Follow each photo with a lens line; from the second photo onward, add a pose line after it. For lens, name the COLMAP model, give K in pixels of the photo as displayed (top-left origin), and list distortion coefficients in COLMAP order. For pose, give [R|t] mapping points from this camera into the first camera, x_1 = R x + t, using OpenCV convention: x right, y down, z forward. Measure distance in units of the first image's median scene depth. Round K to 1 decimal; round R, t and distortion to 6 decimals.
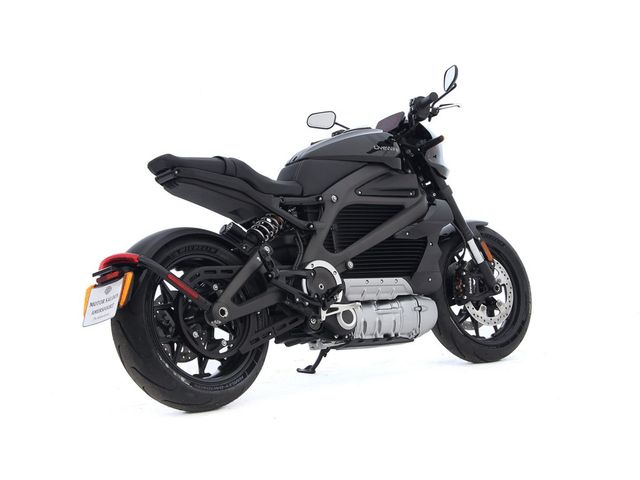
lens RADIAL K [[1339.8, 0, 320.0], [0, 1339.8, 240.0], [0, 0, 1]] dist [-0.018168, 0.127332]
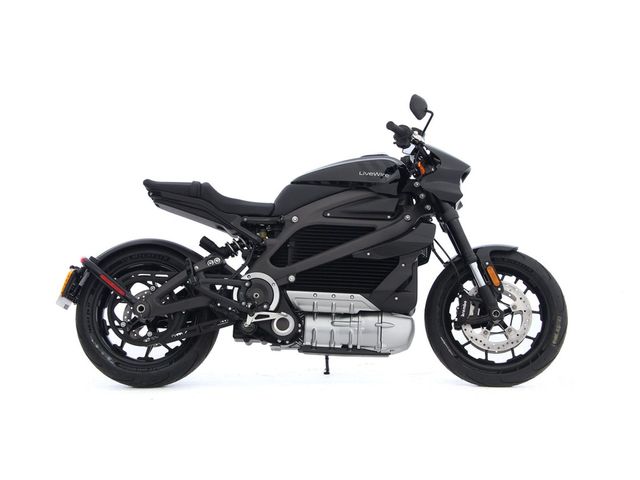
lens RADIAL K [[1339.8, 0, 320.0], [0, 1339.8, 240.0], [0, 0, 1]] dist [-0.018168, 0.127332]
pose [[0.697354, 0.046879, -0.715192, 0.817753], [-0.042308, 0.998811, 0.024218, -0.040860], [0.715477, 0.013370, 0.698509, 0.224299]]
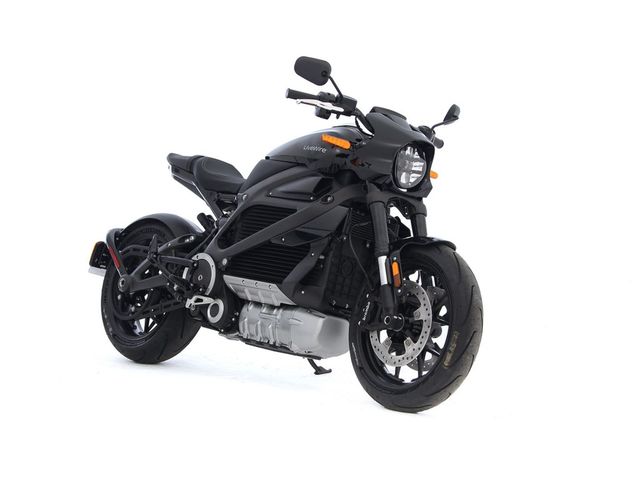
lens RADIAL K [[1339.8, 0, 320.0], [0, 1339.8, 240.0], [0, 0, 1]] dist [-0.018168, 0.127332]
pose [[0.018988, 0.075039, -0.997000, 1.022340], [-0.058772, 0.995539, 0.073810, -0.076556], [0.998091, 0.057194, 0.023314, 1.017812]]
